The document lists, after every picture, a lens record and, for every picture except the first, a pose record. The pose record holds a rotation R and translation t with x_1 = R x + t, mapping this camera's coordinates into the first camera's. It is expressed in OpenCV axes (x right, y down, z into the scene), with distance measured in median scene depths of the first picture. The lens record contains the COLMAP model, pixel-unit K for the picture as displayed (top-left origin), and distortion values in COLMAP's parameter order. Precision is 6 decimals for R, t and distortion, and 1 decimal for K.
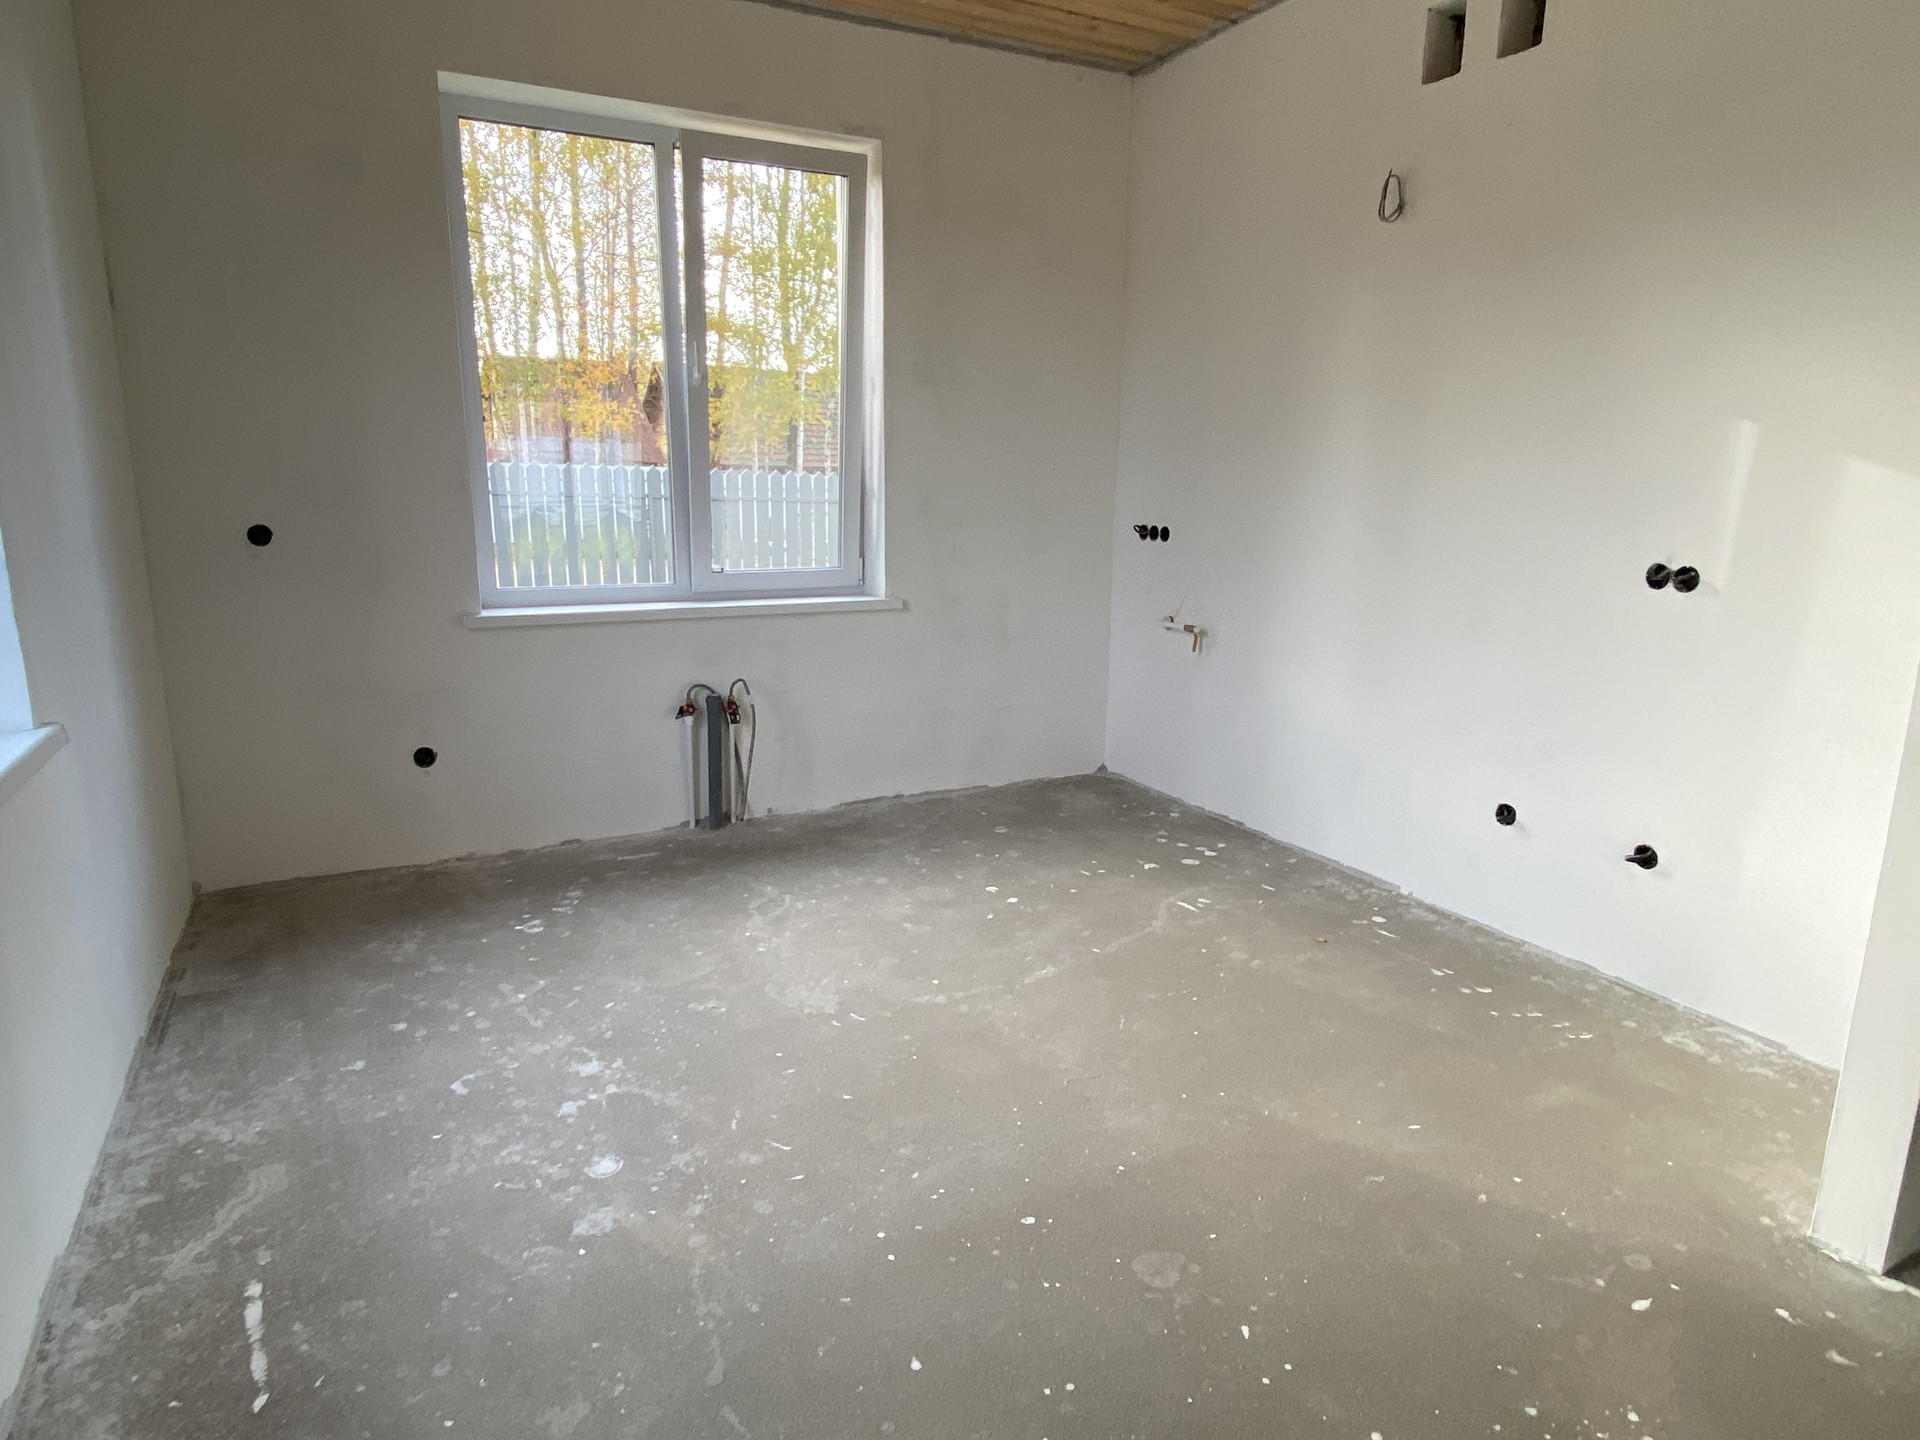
lens RADIAL K [[1116.4, 0, 967.5], [0, 1116.4, 718.2], [0, 0, 1]] dist [0.053657, -0.059765]
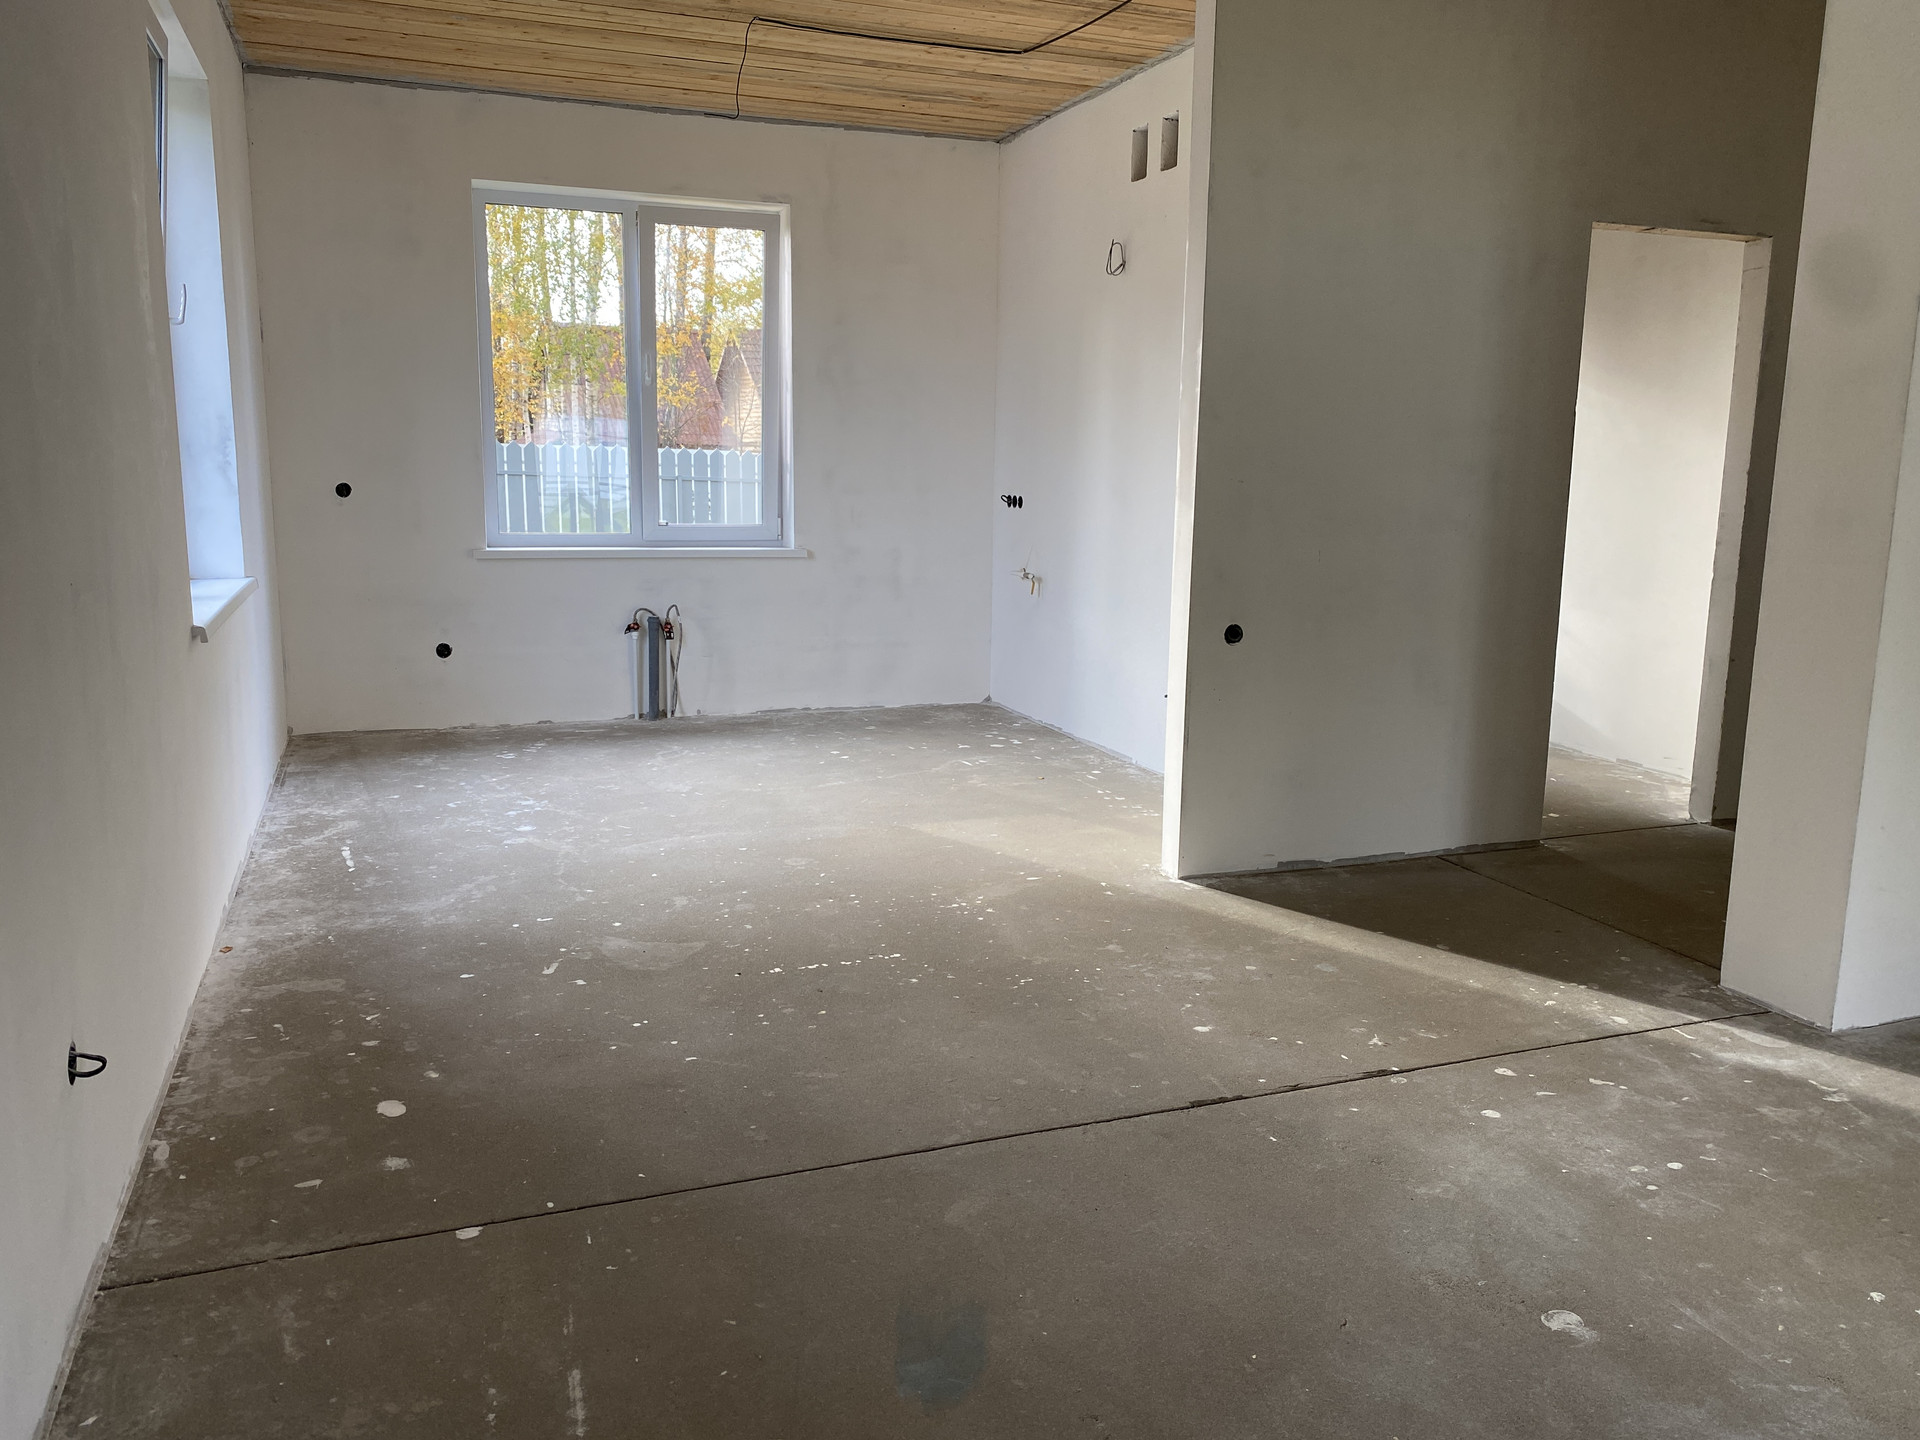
lens RADIAL K [[1452.9, 0, 973.2], [0, 1452.9, 721.7], [0, 0, 1]] dist [0.114628, -0.303148]
pose [[0.993345, 0.025813, -0.112245, 0.374712], [-0.030263, 0.998815, -0.038127, 0.171073], [0.111127, 0.041270, 0.992949, -0.725537]]
